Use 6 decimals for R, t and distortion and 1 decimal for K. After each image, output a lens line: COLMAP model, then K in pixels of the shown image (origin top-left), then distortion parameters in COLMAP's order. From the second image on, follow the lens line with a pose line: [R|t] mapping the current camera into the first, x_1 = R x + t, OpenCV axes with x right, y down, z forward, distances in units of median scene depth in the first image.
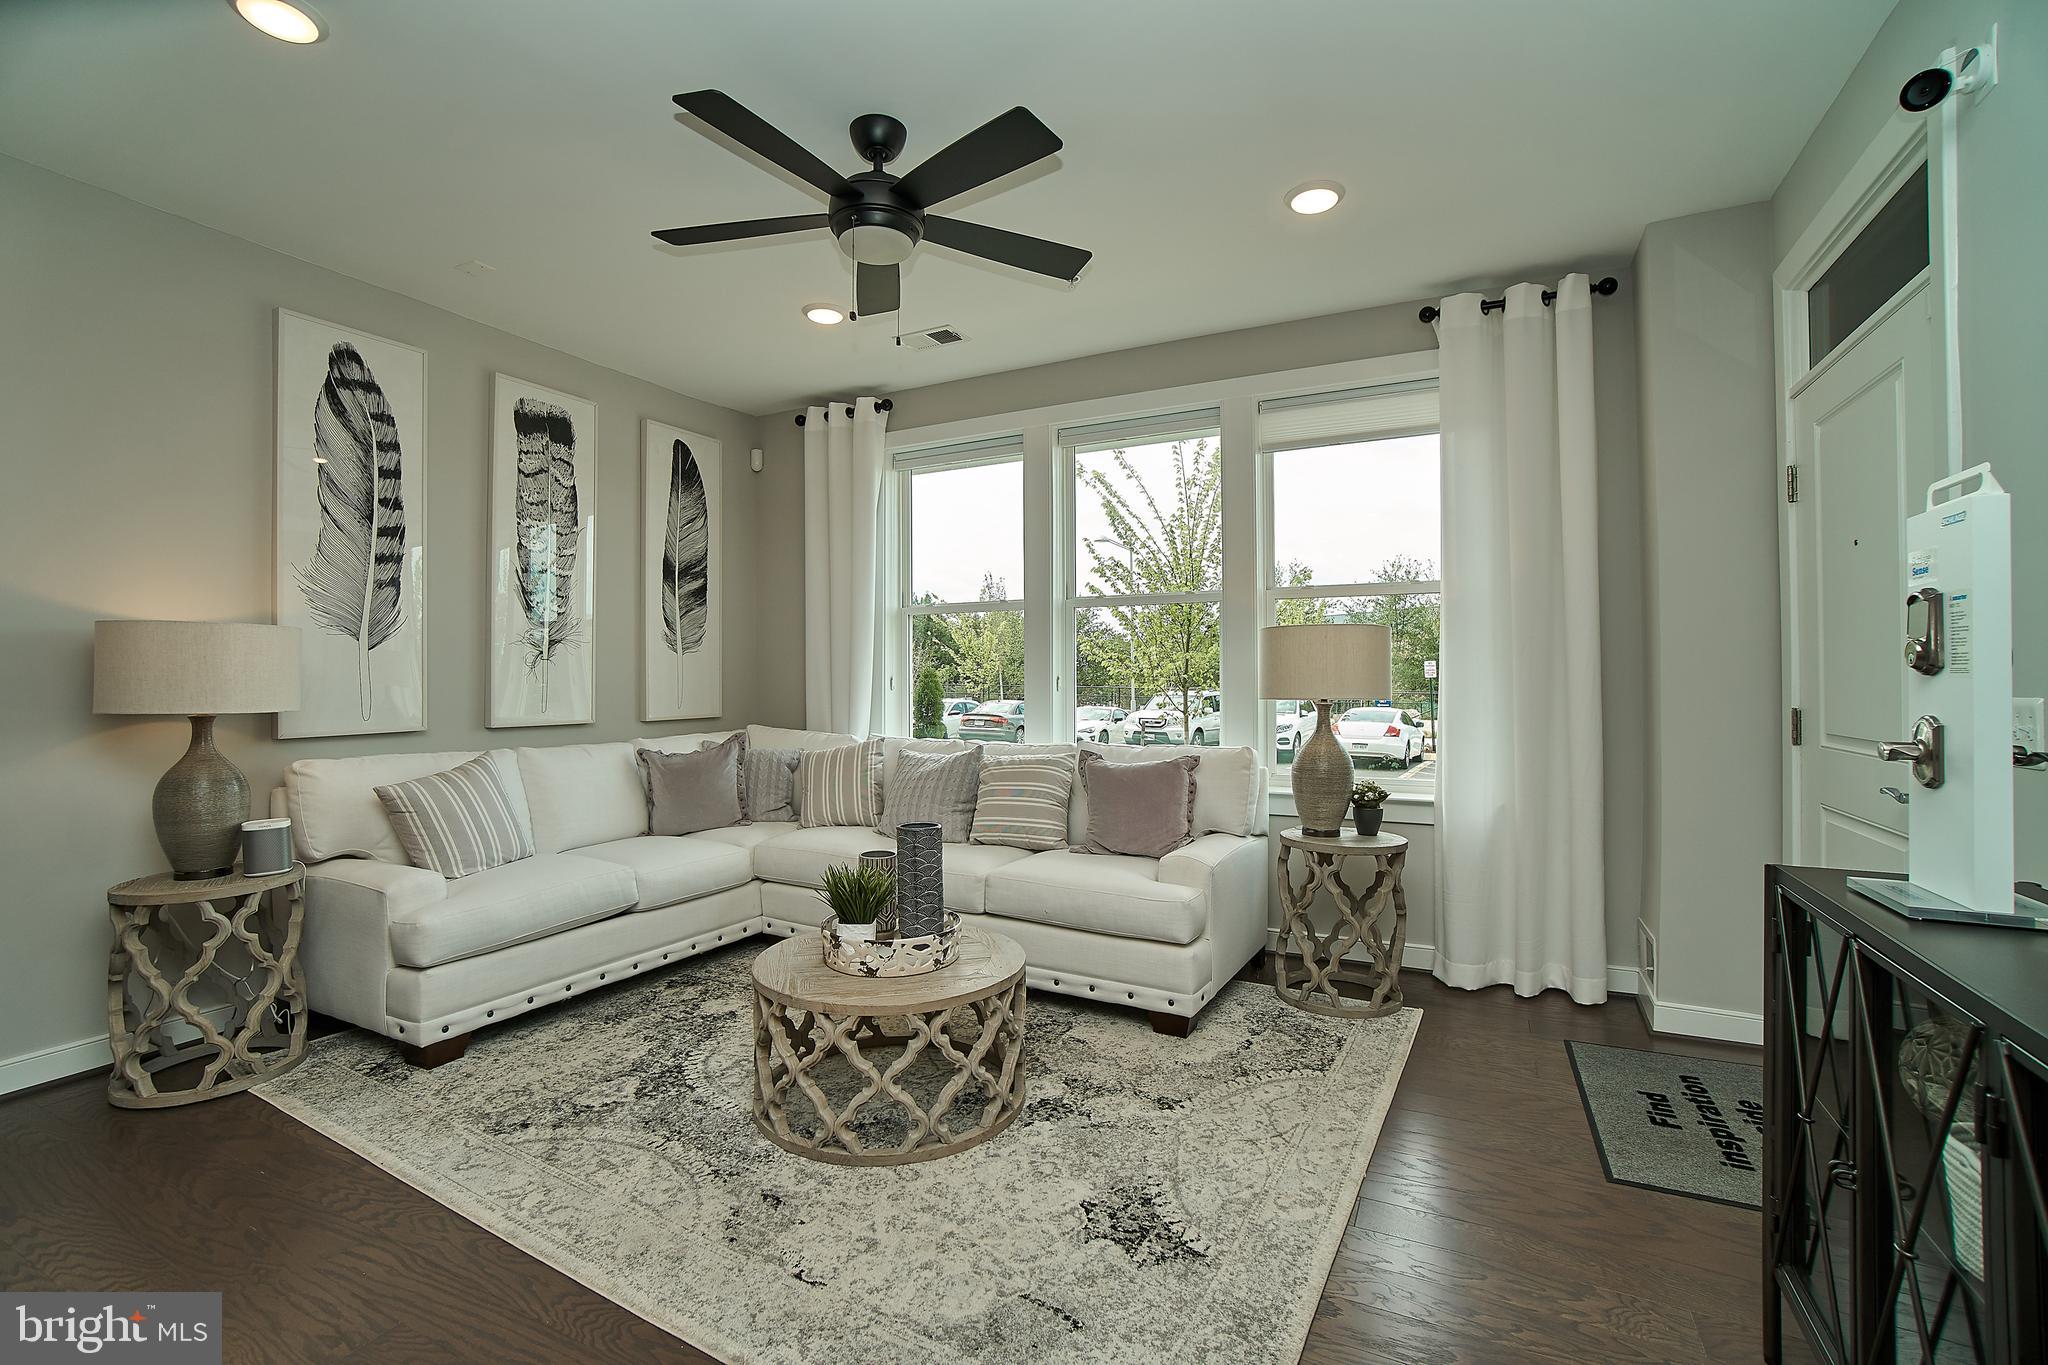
lens RADIAL K [[896.8, 0, 1016.7], [0, 896.8, 670.7], [0, 0, 1]] dist [-0.062791, 0.023418]
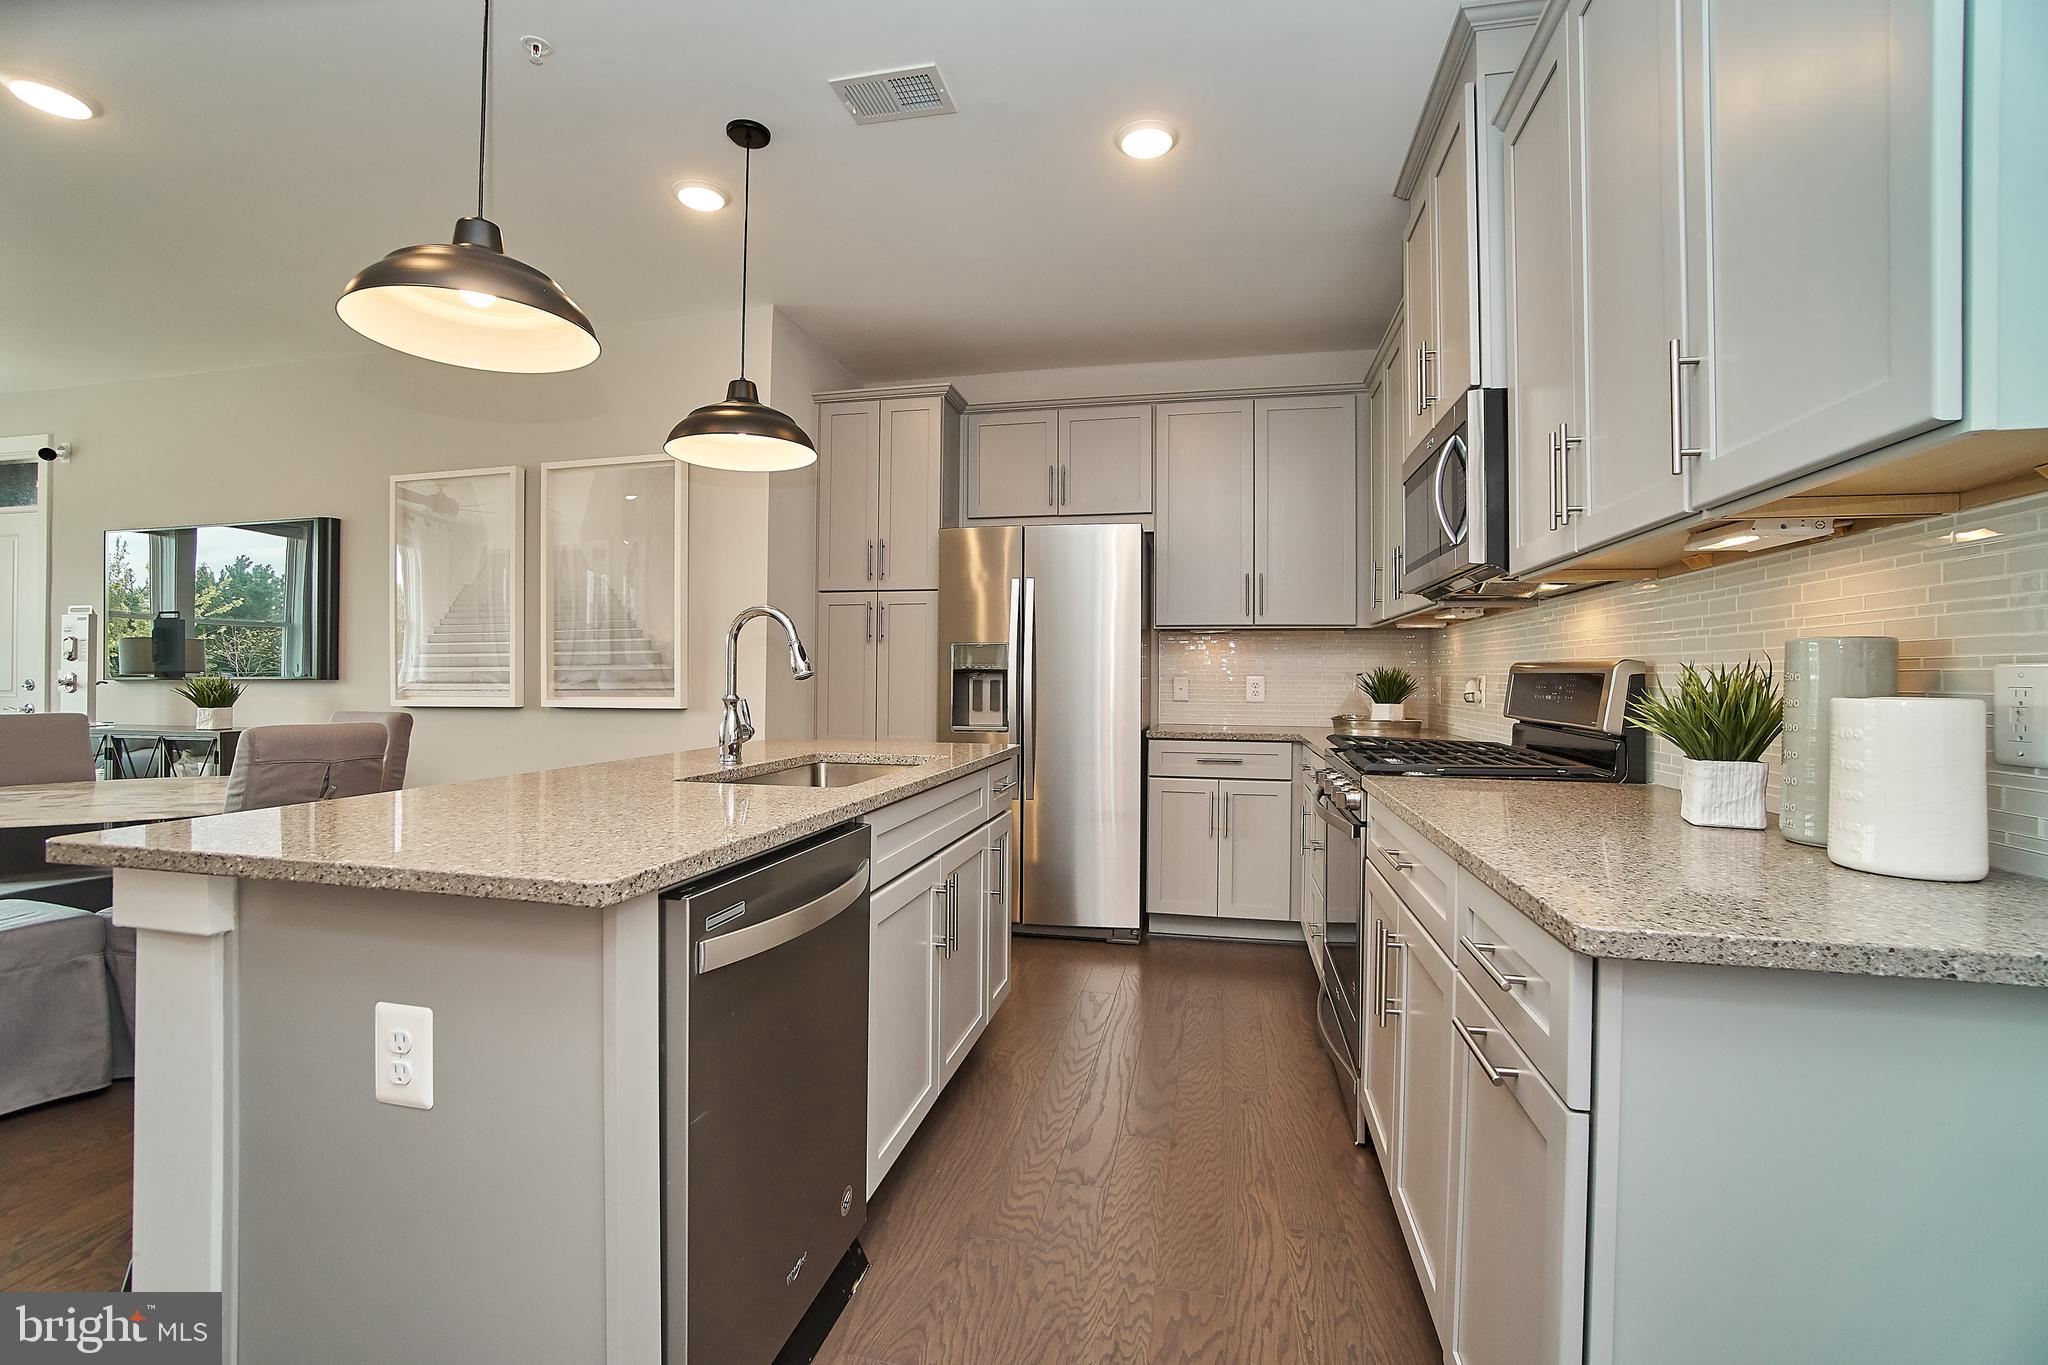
lens RADIAL K [[896.8, 0, 1016.7], [0, 896.8, 670.7], [0, 0, 1]] dist [-0.062791, 0.023418]
pose [[-0.251886, 0.005013, 0.967744, -1.236765], [-0.009845, 0.999922, -0.007742, 0.013165], [-0.967707, -0.011478, -0.251817, -0.694344]]
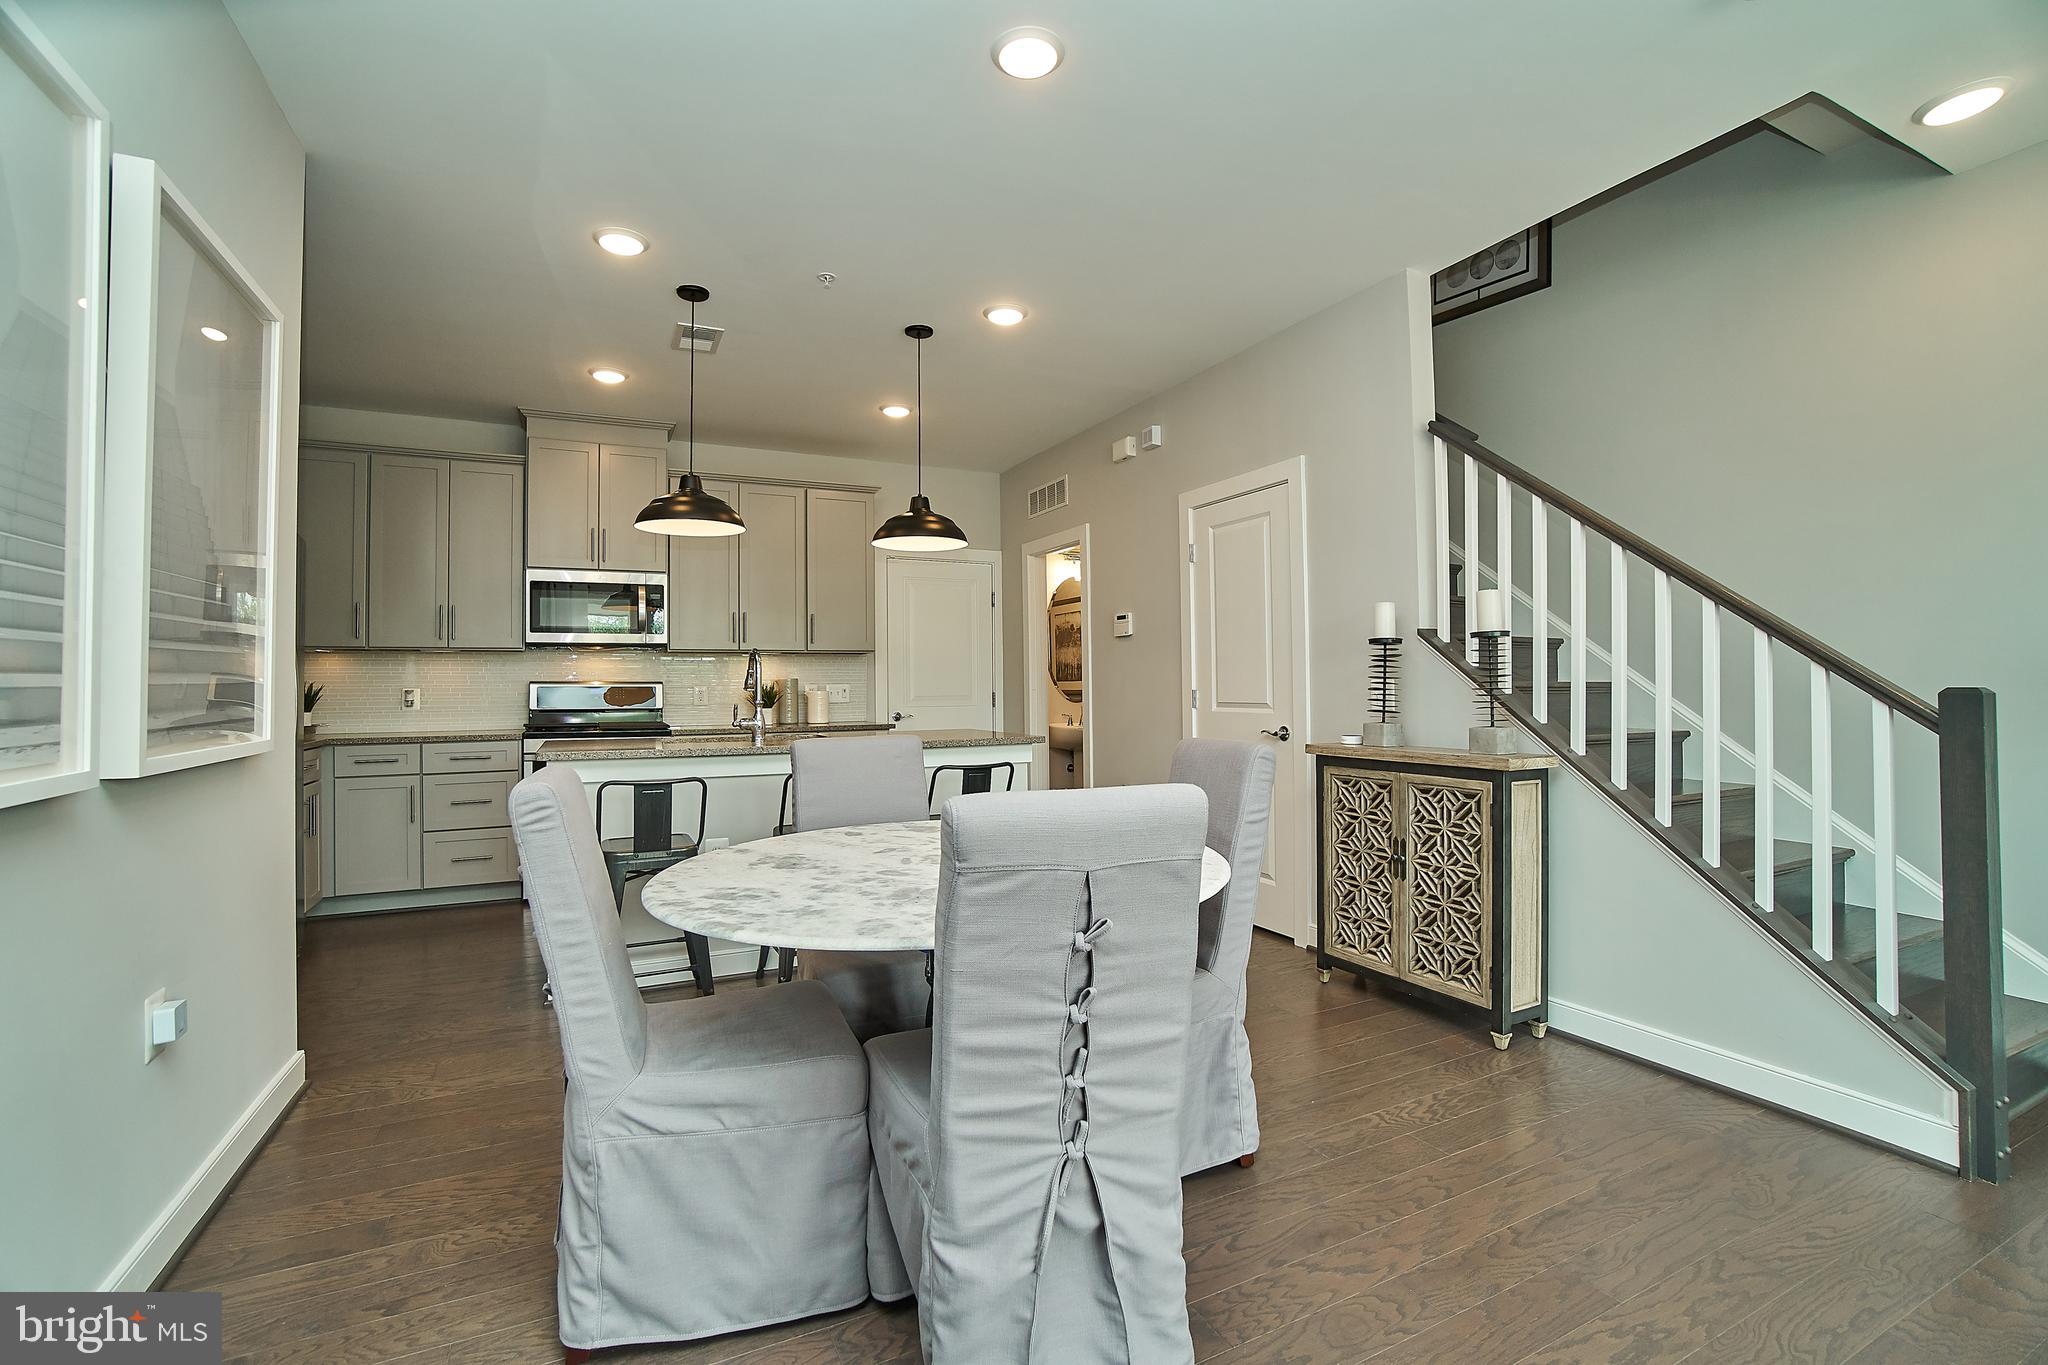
lens RADIAL K [[896.8, 0, 1016.7], [0, 896.8, 670.7], [0, 0, 1]] dist [-0.062791, 0.023418]
pose [[-0.595047, -0.005604, -0.803671, 0.184058], [0.016768, 0.999671, -0.019386, 0.019181], [0.803516, -0.025012, -0.594757, 0.278791]]
